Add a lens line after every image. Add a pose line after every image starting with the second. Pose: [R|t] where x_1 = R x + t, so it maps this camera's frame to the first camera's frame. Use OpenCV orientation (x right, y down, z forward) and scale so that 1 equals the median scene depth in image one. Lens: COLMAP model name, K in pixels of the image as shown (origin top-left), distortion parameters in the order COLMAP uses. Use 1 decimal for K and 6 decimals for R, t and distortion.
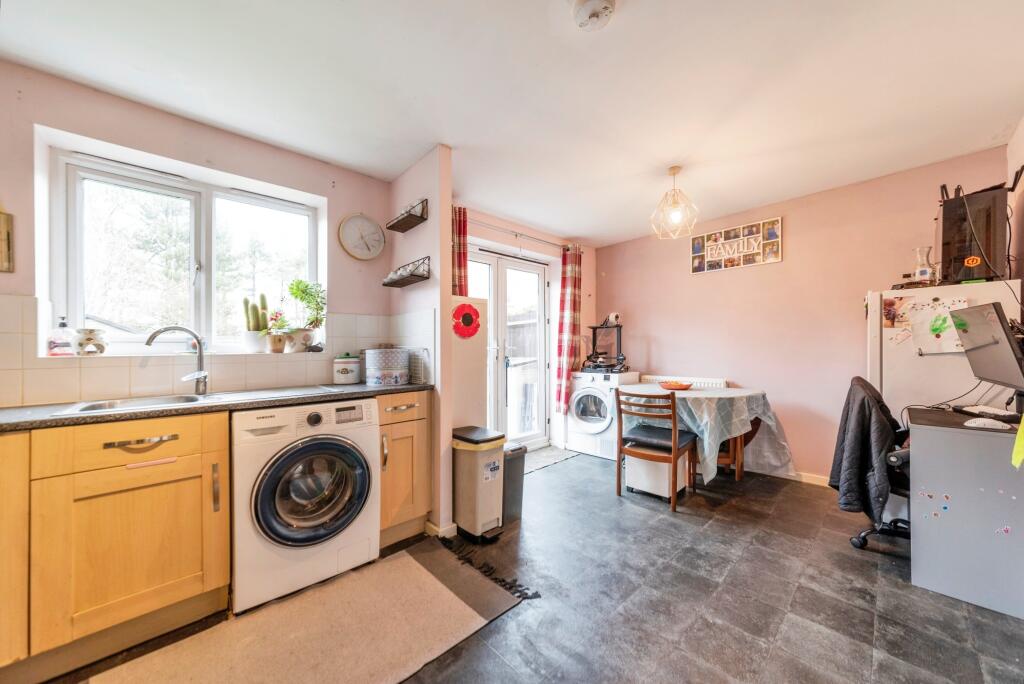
lens RADIAL K [[364.9, 0, 512.3], [0, 364.9, 350.9], [0, 0, 1]] dist [-0.001540, -0.000105]
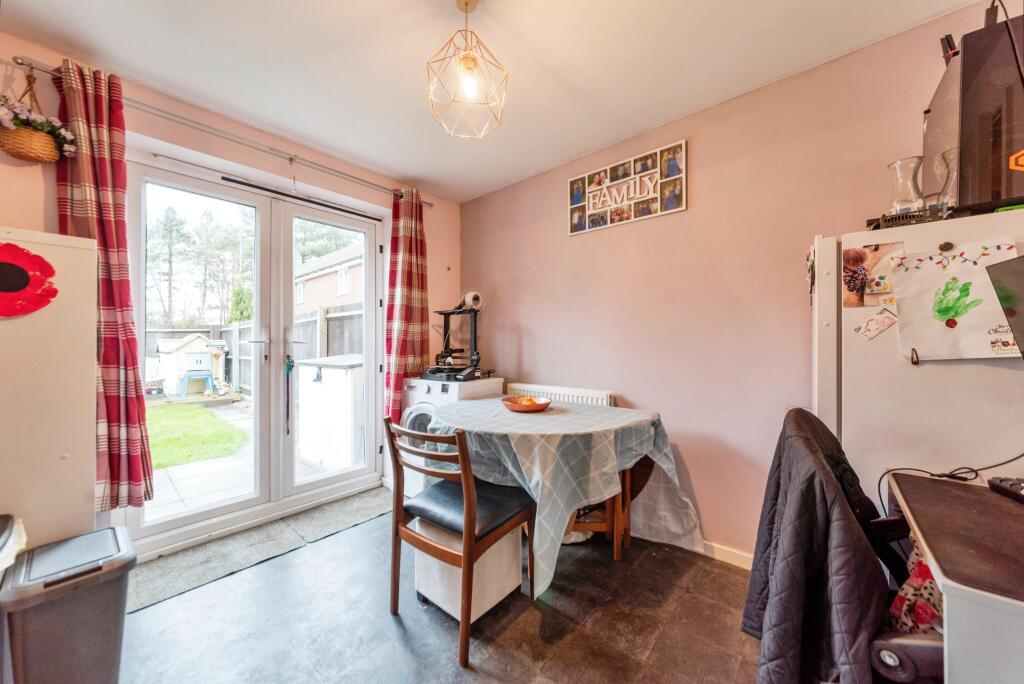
lens RADIAL K [[368.2, 0, 512.0], [0, 368.2, 342.0], [0, 0, 1]] dist [0.001806, -0.000045]
pose [[0.994423, 0.009057, 0.105080, 0.362977], [-0.007987, 0.999912, -0.010605, -0.004353], [-0.105167, 0.009706, 0.994407, 0.384870]]
